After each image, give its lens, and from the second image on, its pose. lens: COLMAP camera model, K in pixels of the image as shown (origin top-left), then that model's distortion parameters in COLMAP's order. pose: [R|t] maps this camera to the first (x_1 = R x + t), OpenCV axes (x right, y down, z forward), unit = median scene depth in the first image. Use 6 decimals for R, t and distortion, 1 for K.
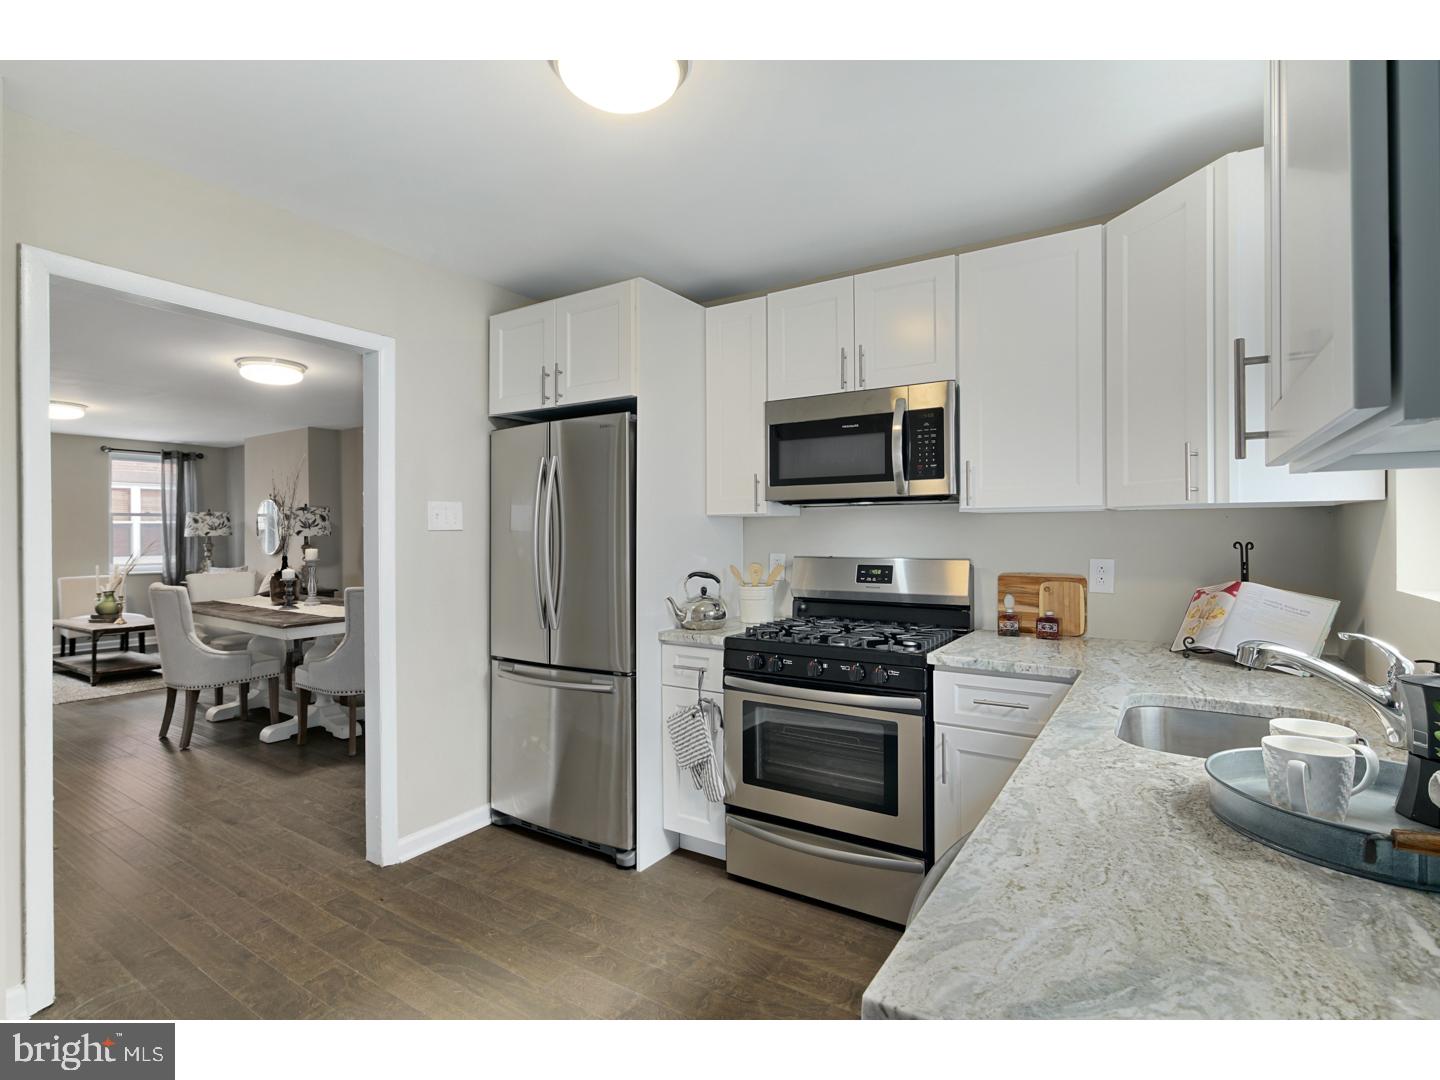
lens RADIAL K [[695.8, 0, 717.9], [0, 695.8, 530.9], [0, 0, 1]] dist [-0.000906, -0.000999]
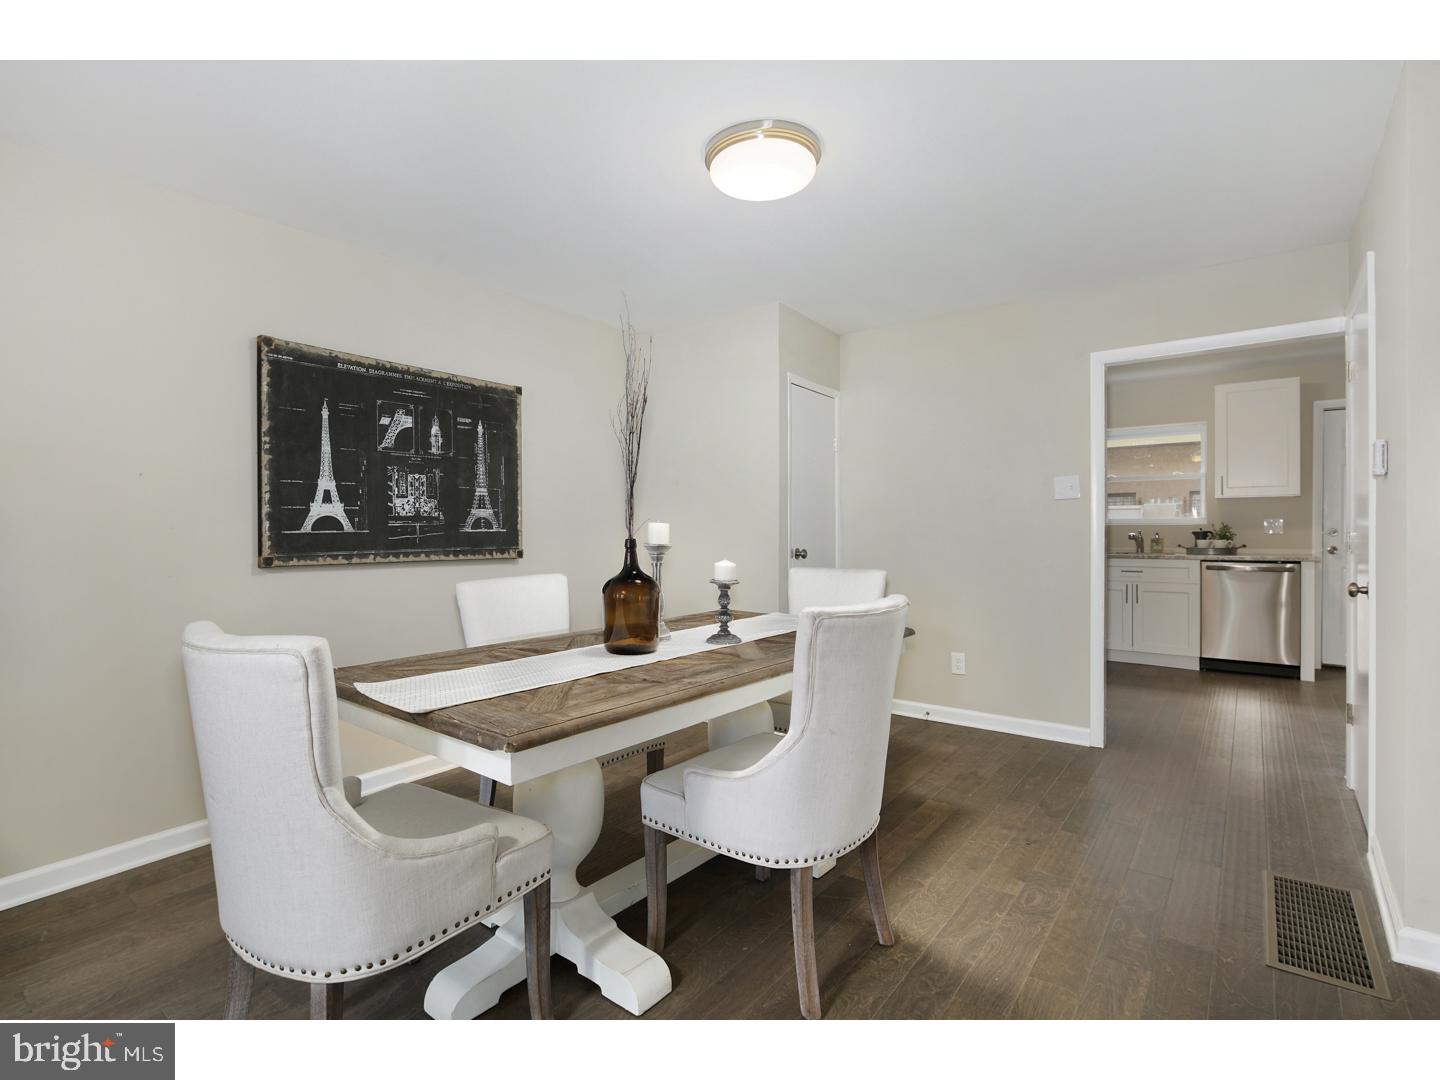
lens RADIAL K [[695.8, 0, 717.9], [0, 695.8, 530.9], [0, 0, 1]] dist [-0.000906, -0.000999]
pose [[0.070401, -0.003901, 0.997511, -0.752018], [0.006316, 0.999974, 0.003465, 0.021572], [-0.997499, 0.006057, 0.070423, 0.655784]]
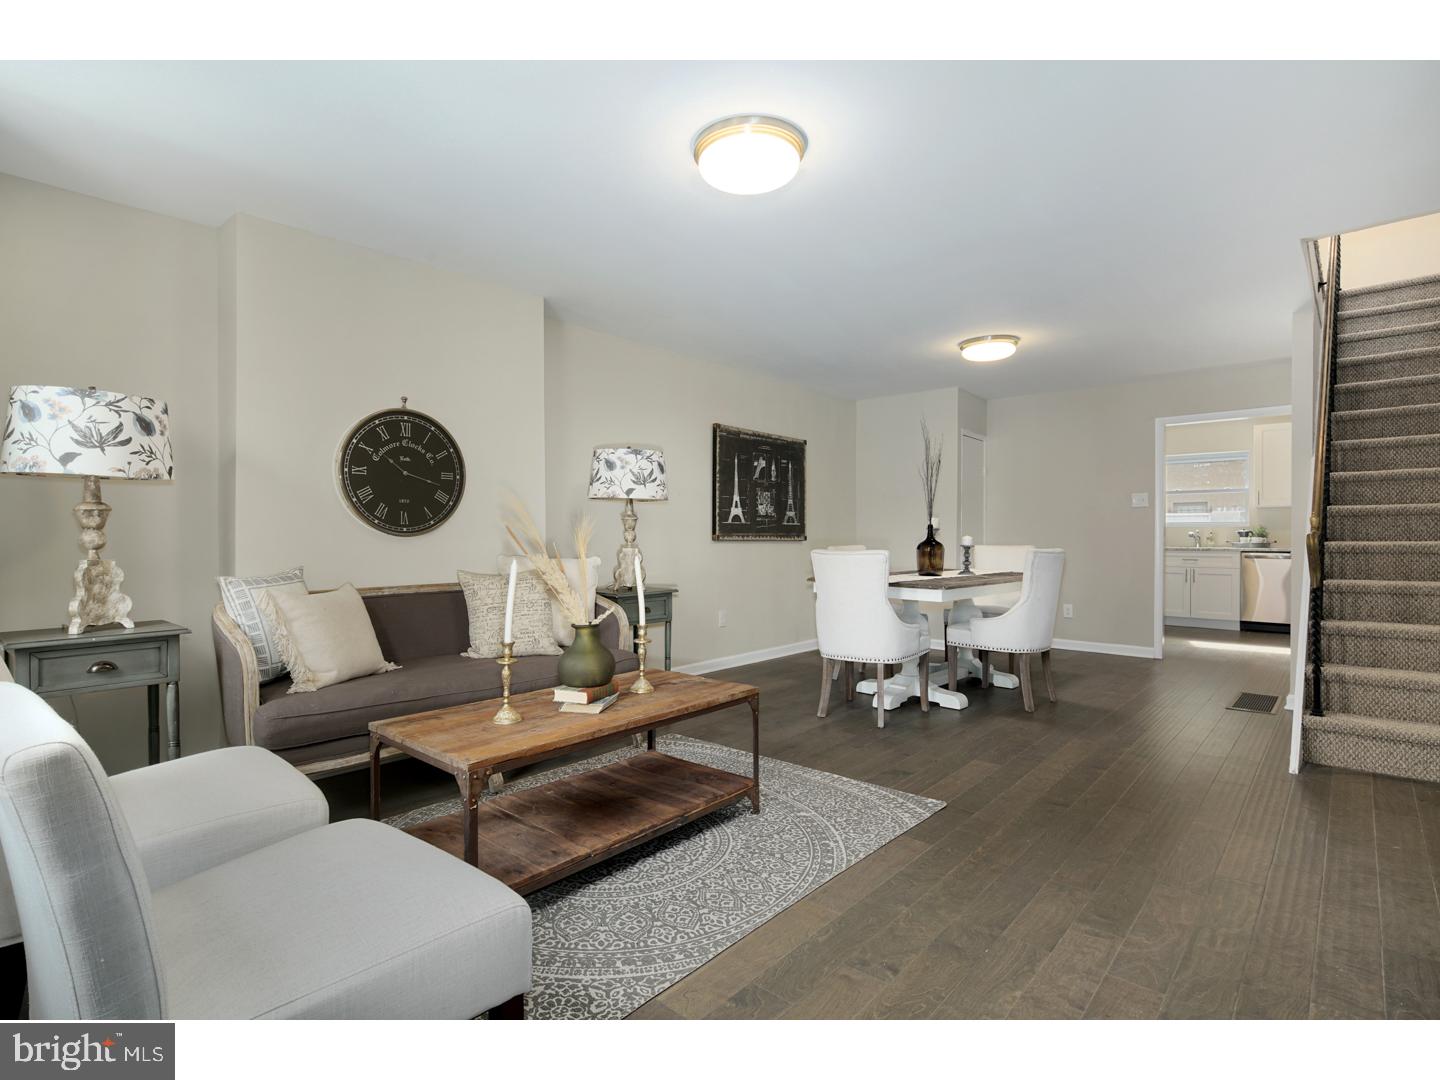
lens RADIAL K [[709.8, 0, 720.0], [0, 709.8, 540.0], [0, 0, 1]] dist [0.001429, -0.000297]
pose [[0.146839, -0.005137, 0.989147, -1.164048], [-0.000594, 0.999986, 0.005282, 0.037580], [-0.989160, -0.001363, 0.146834, 0.818217]]
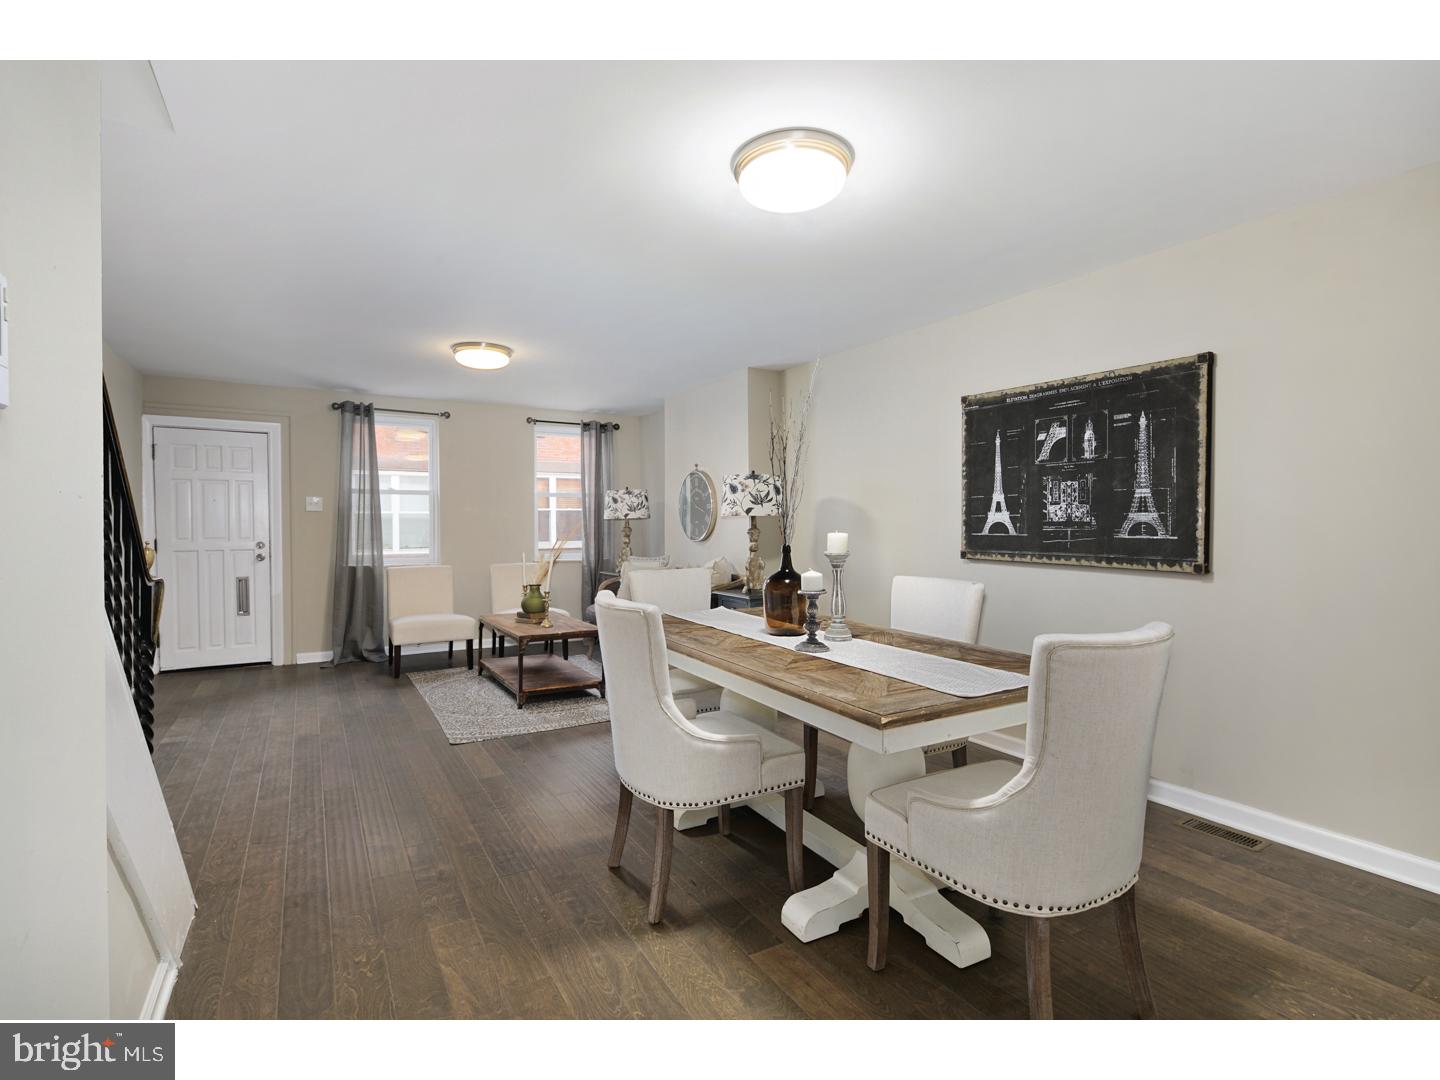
lens RADIAL K [[695.8, 0, 717.9], [0, 695.8, 530.9], [0, 0, 1]] dist [-0.000906, -0.000999]
pose [[0.896633, 0.007966, -0.442703, -0.307271], [-0.002523, 0.999914, 0.012881, 0.013001], [0.442767, -0.010432, 0.896576, 0.346477]]
